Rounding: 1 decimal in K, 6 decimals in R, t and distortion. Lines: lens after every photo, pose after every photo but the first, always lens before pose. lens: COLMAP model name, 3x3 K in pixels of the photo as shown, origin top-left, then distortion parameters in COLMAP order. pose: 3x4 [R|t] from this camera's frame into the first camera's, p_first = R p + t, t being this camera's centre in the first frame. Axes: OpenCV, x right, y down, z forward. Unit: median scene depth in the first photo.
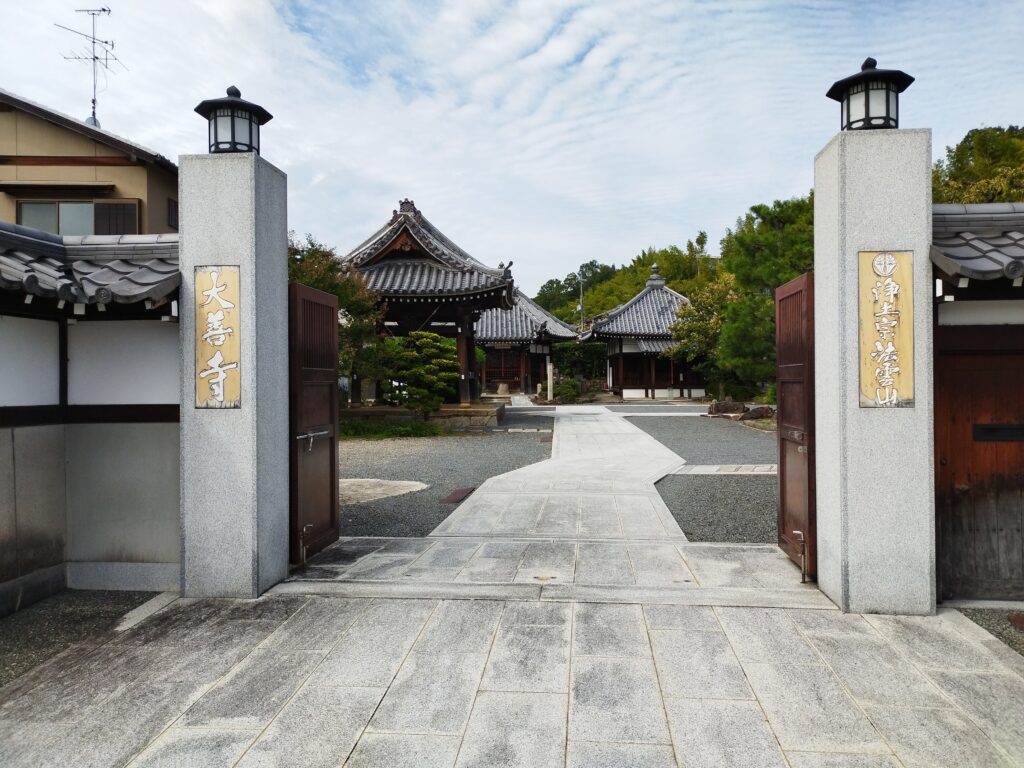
lens RADIAL K [[795.9, 0, 512.0], [0, 795.9, 384.0], [0, 0, 1]] dist [0.005058, 0.001597]
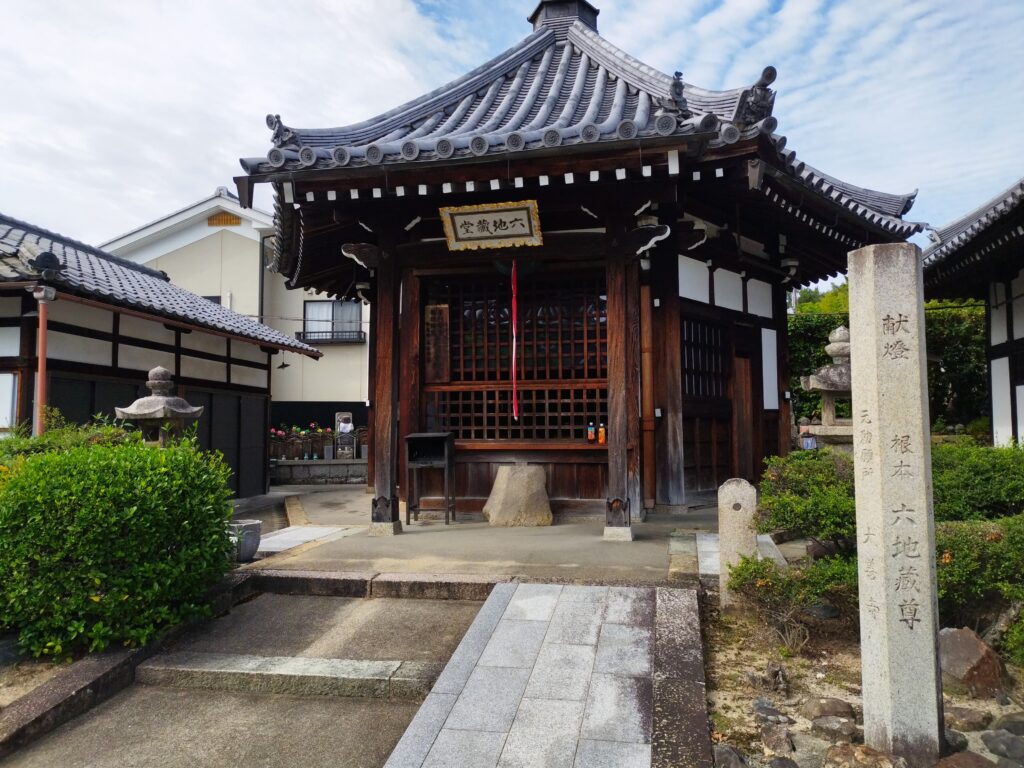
lens RADIAL K [[795.9, 0, 512.0], [0, 795.9, 384.0], [0, 0, 1]] dist [0.005058, 0.001597]
pose [[0.973957, -0.013470, -0.226332, 0.007620], [-0.001536, 0.997819, -0.065993, -0.001636], [0.226728, 0.064622, 0.971812, 0.228163]]
